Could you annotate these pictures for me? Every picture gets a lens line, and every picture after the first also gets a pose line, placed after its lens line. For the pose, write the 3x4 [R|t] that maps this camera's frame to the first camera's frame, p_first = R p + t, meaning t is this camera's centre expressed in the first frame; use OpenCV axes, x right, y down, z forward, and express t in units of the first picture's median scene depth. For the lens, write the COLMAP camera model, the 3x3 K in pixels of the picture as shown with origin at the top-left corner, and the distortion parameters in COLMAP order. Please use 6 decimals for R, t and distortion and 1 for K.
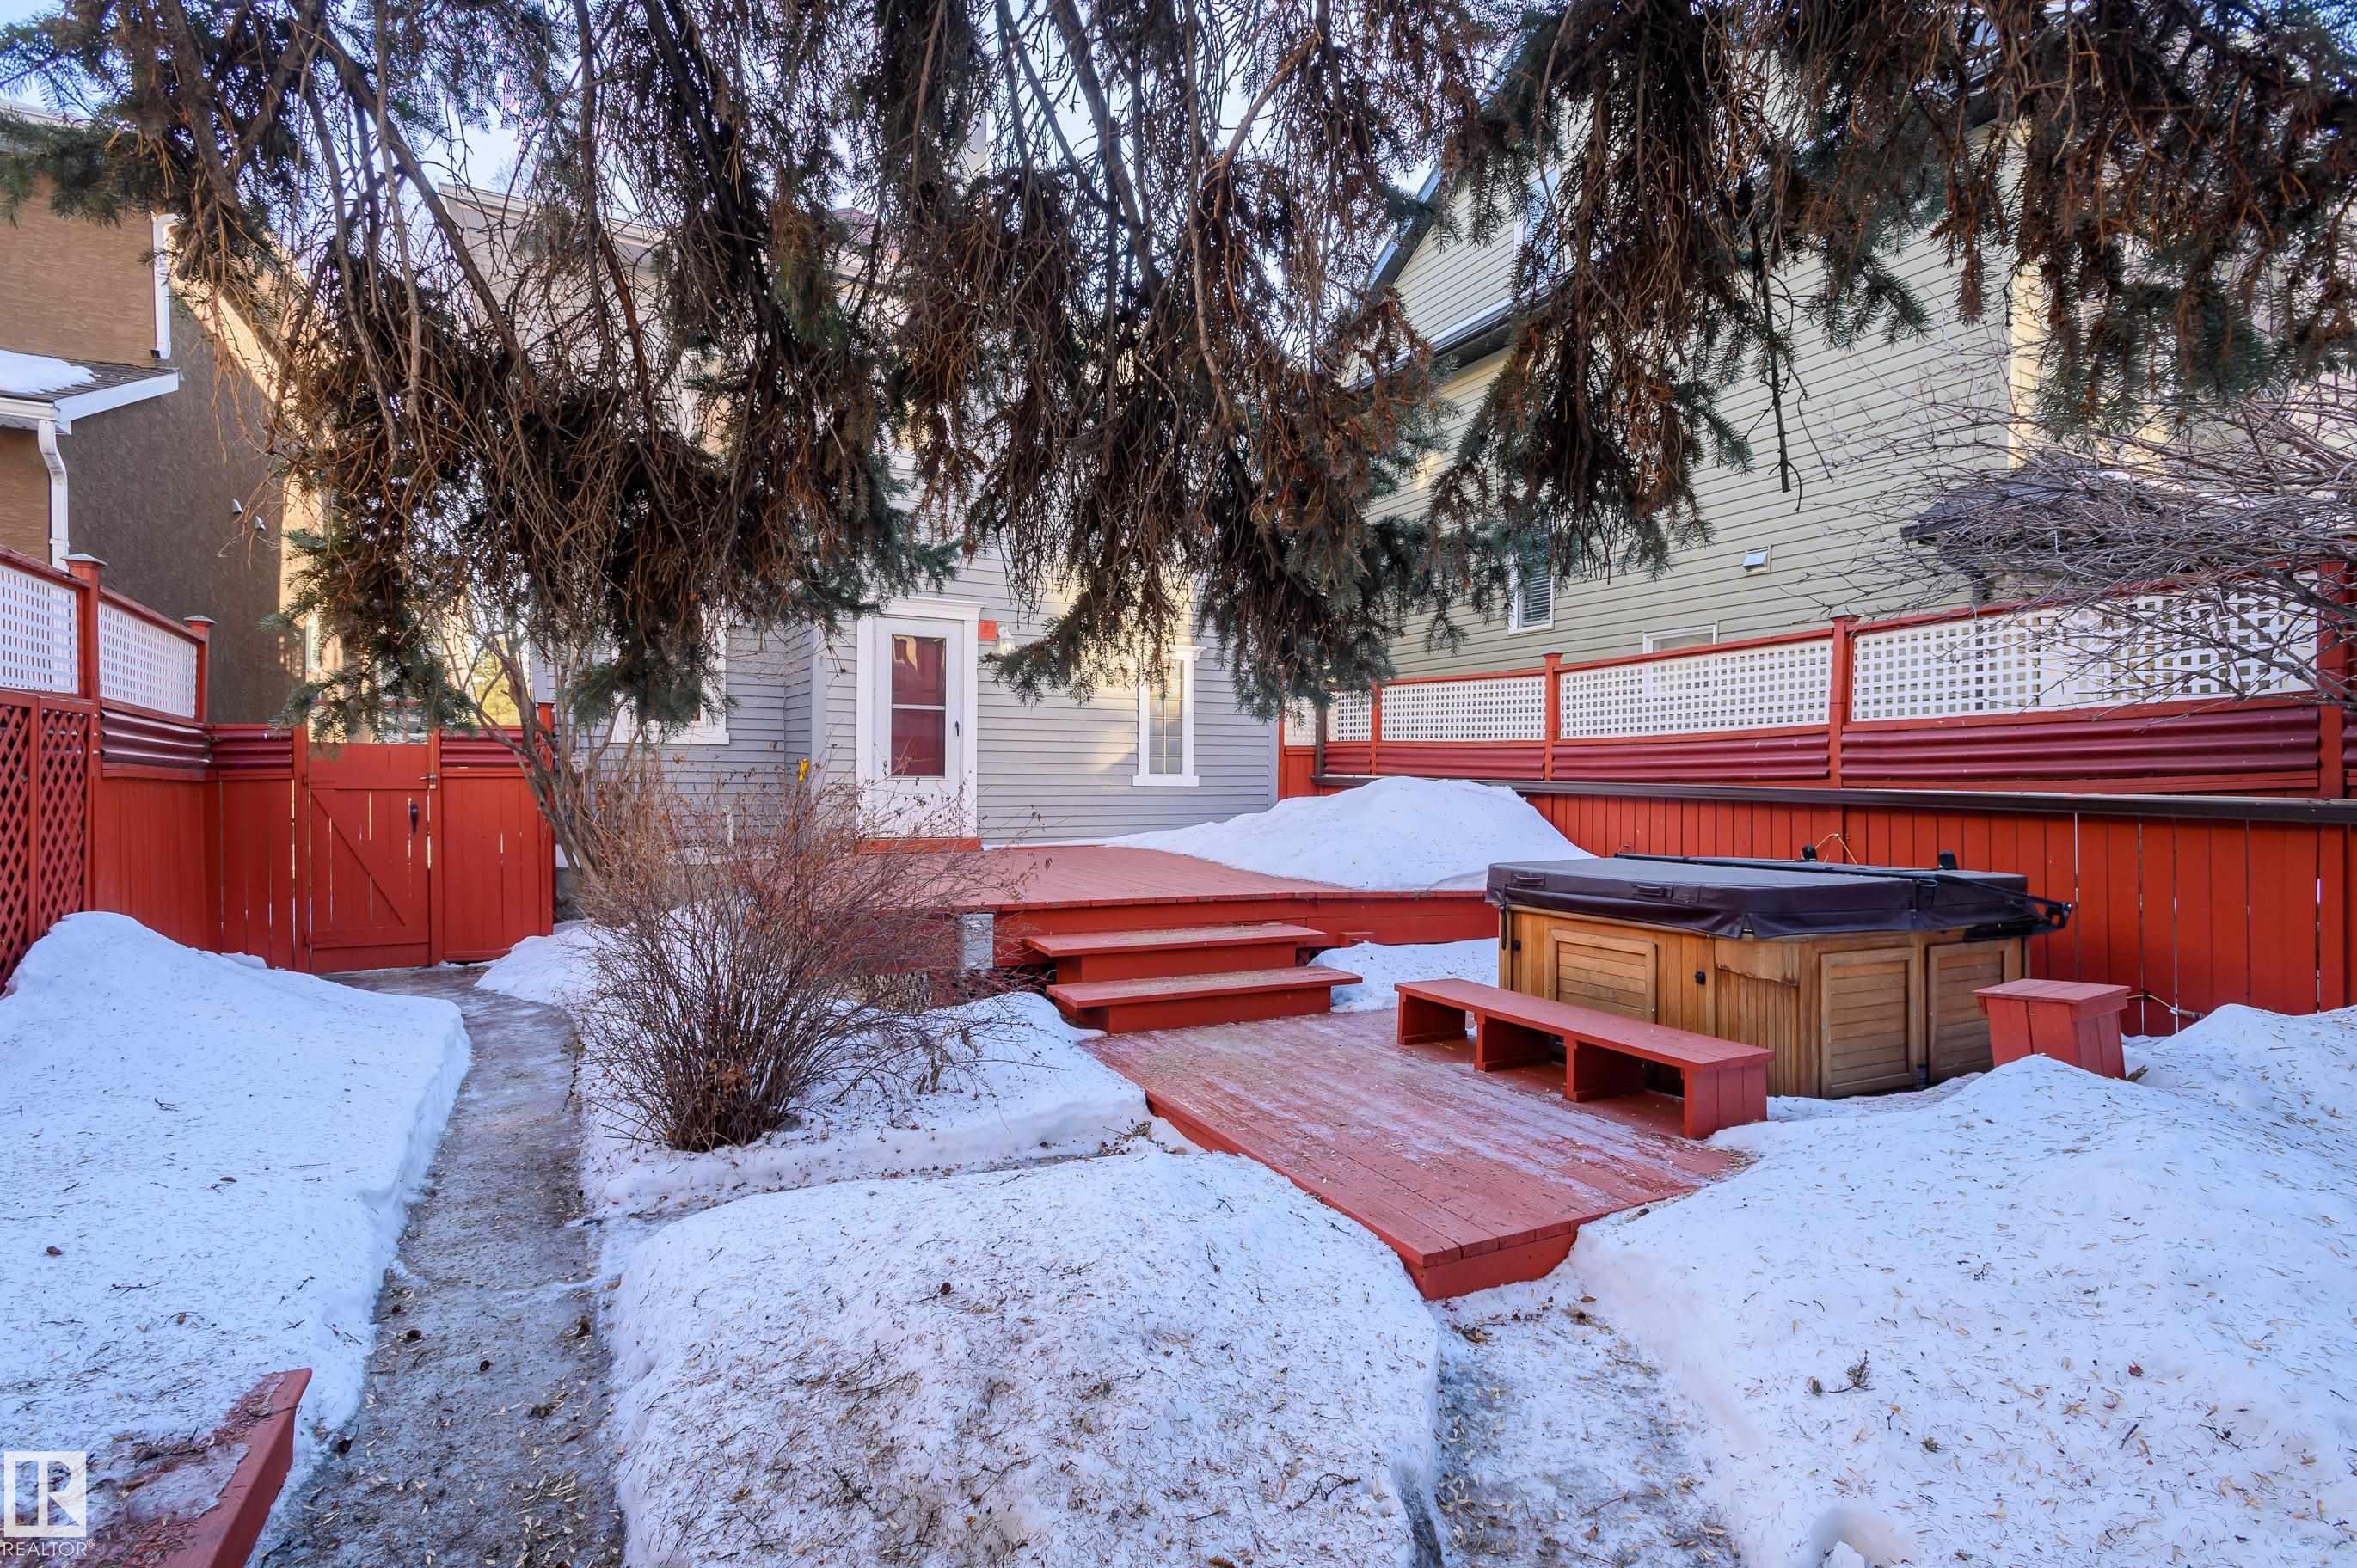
lens RADIAL K [[1103.6, 0, 1186.6], [0, 1103.6, 777.4], [0, 0, 1]] dist [-0.016502, 0.001273]
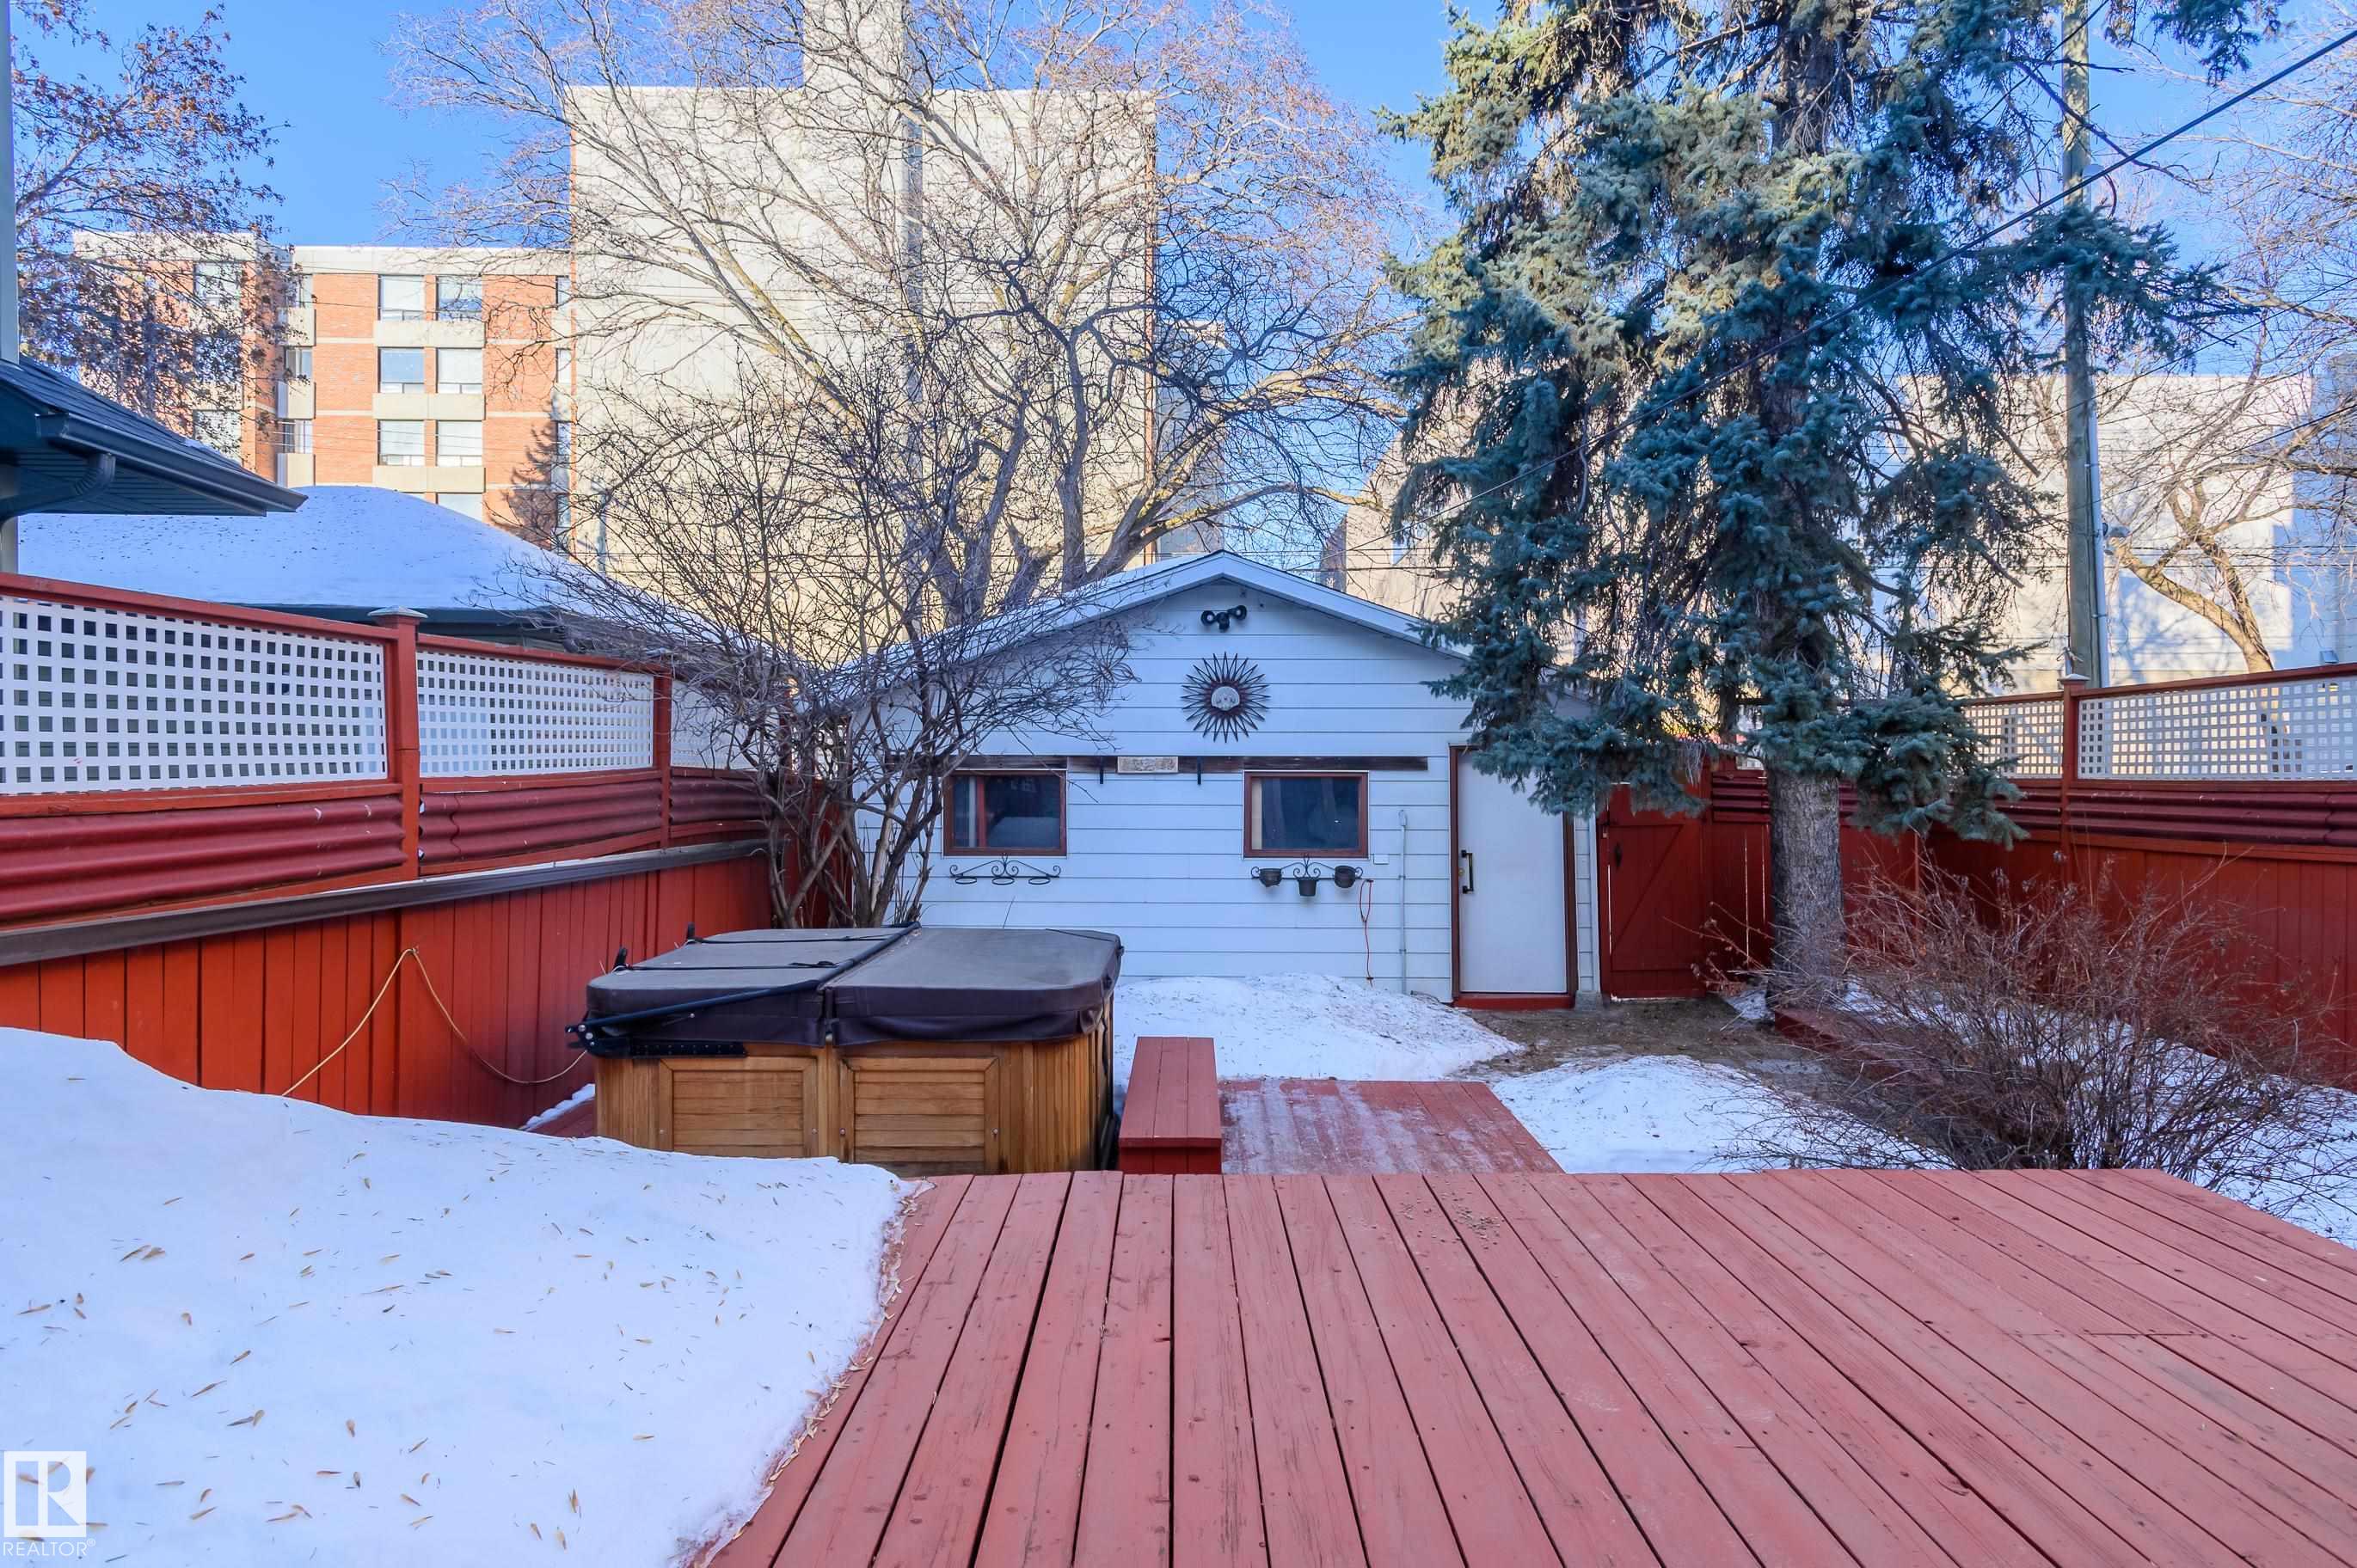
lens RADIAL K [[1258.7, 0, 1189.2], [0, 1258.7, 755.3], [0, 0, 1]] dist [0.016825, -0.005917]
pose [[-0.889597, 0.003798, 0.456730, -0.163284], [-0.000752, 0.999952, -0.009779, -0.058943], [-0.456746, -0.009043, -0.889551, 1.513109]]
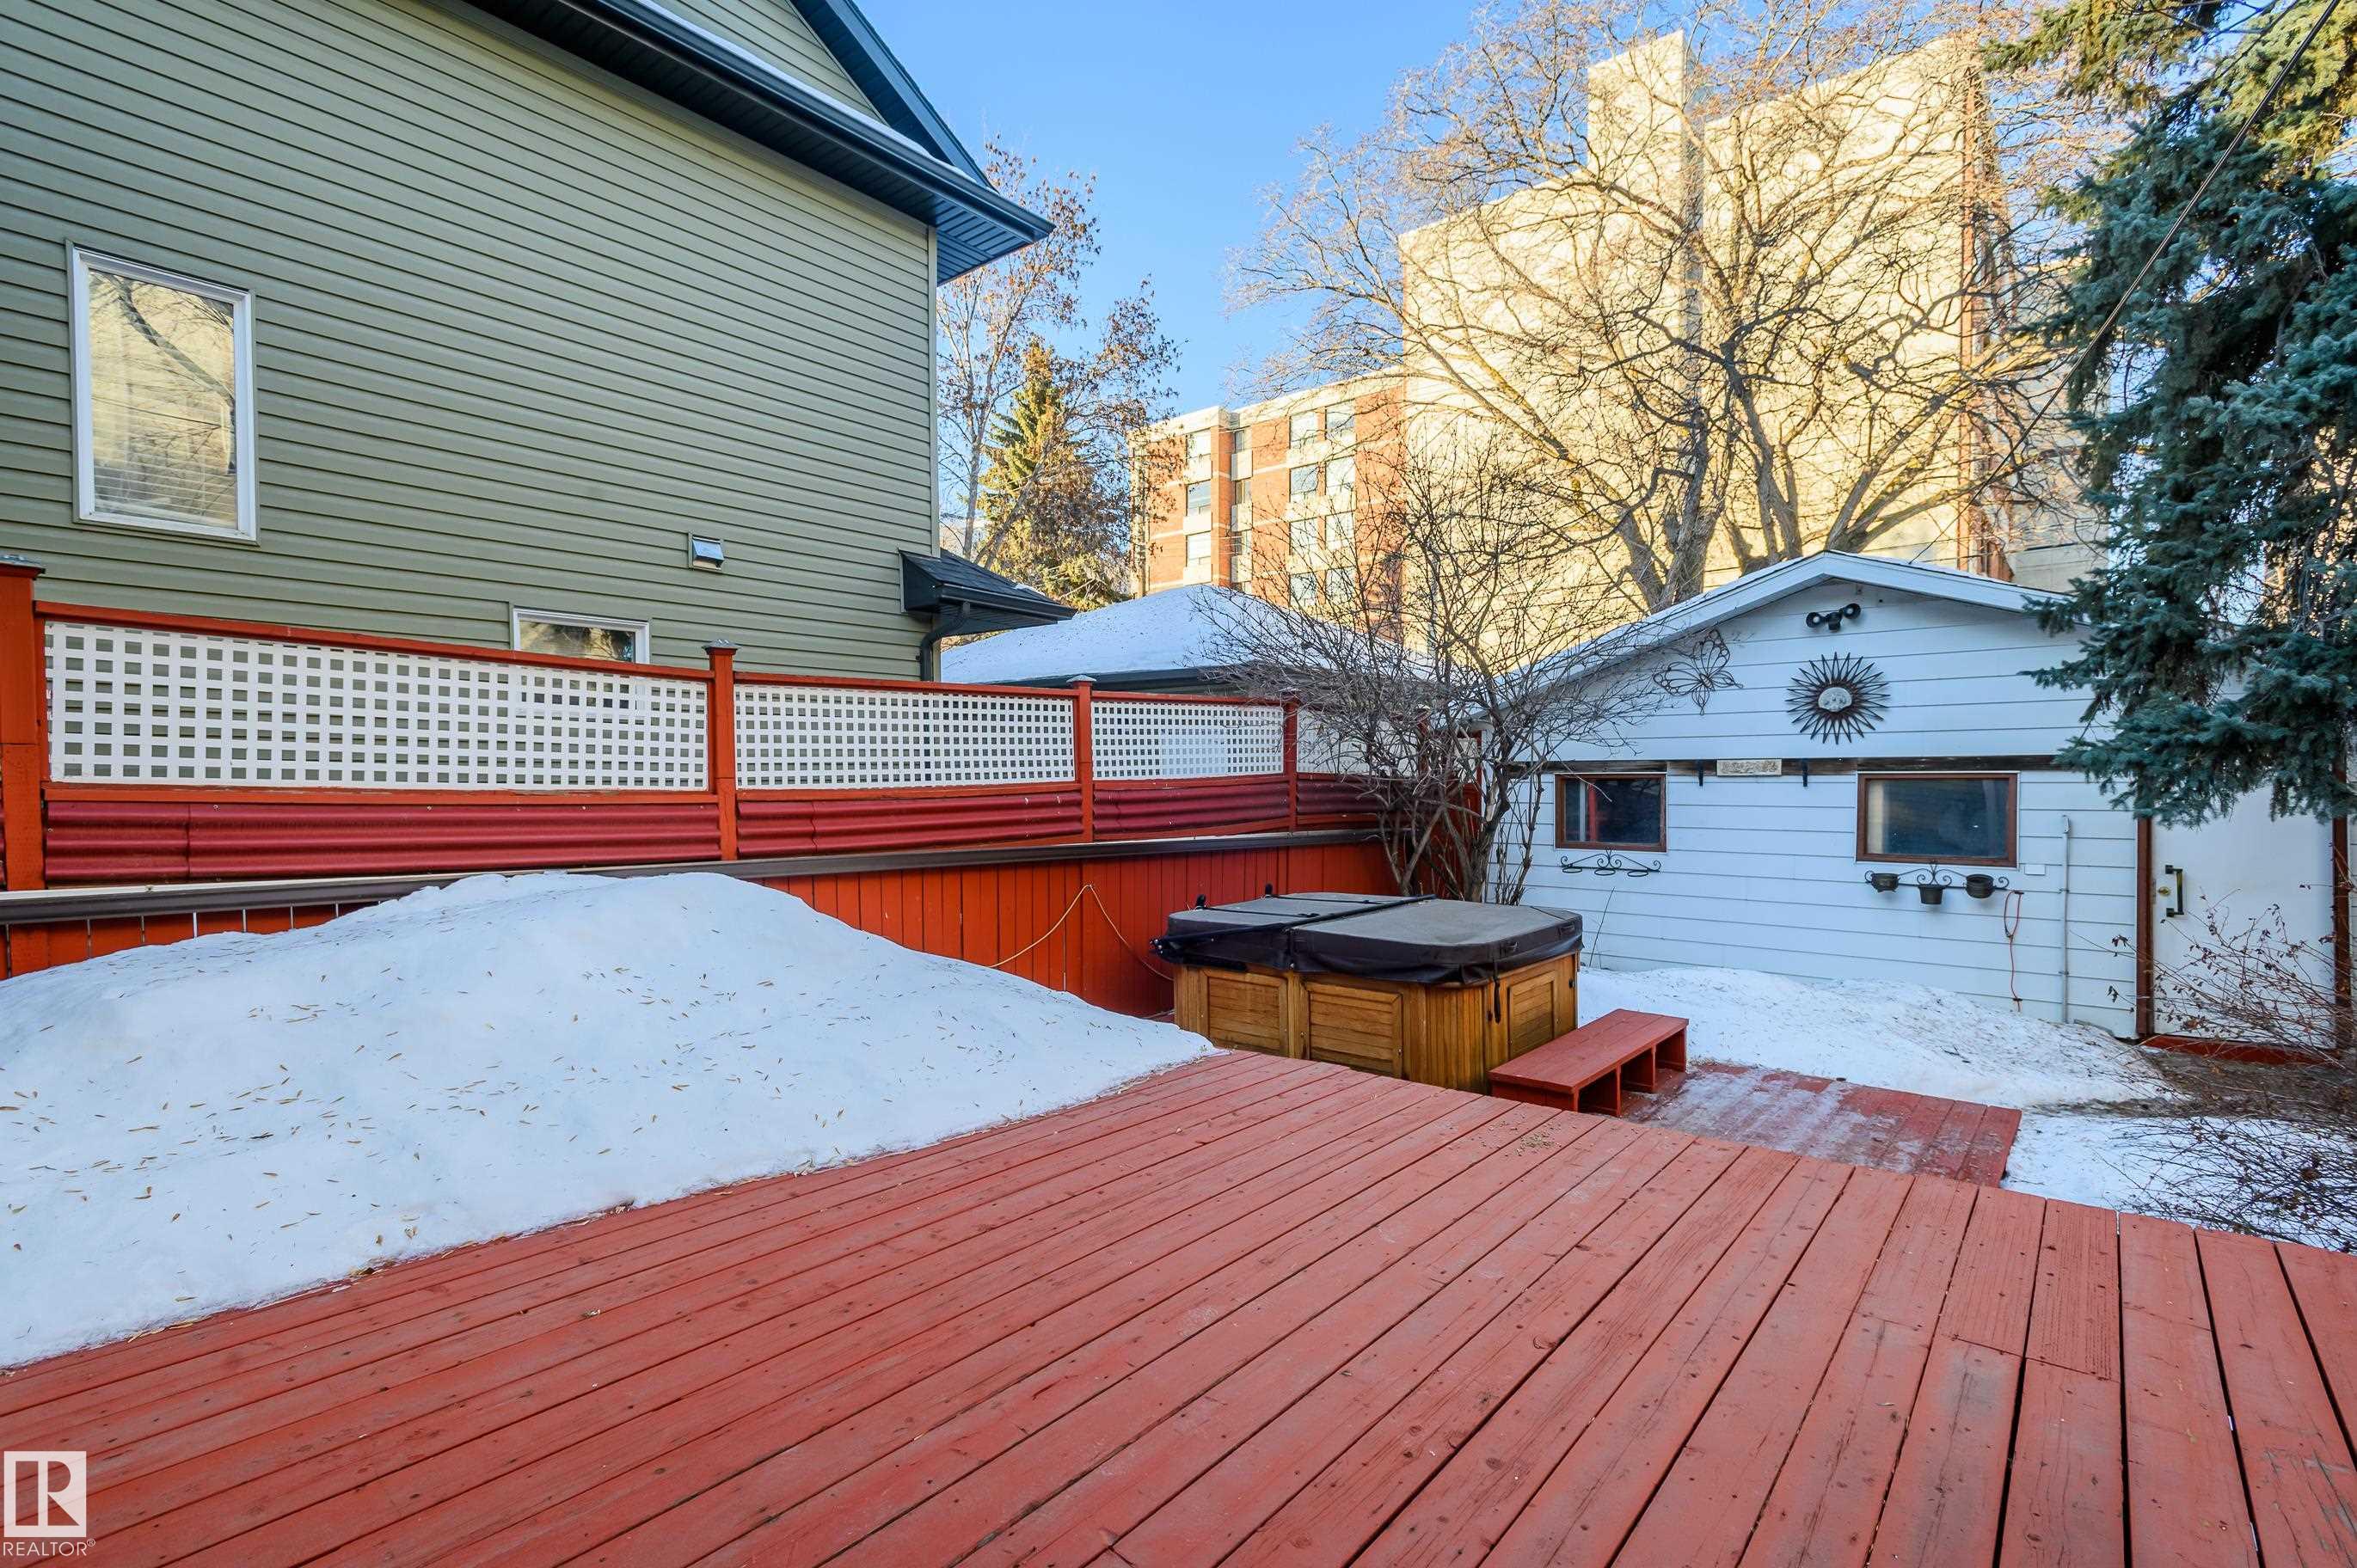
lens RADIAL K [[1103.6, 0, 1142.2], [0, 1103.6, 792.5], [0, 0, 1]] dist [-0.016502, 0.001273]
pose [[-0.360151, -0.010059, 0.932840, -0.432977], [0.006697, 0.999888, 0.013367, -0.054412], [-0.932870, 0.011062, -0.360043, 1.386353]]
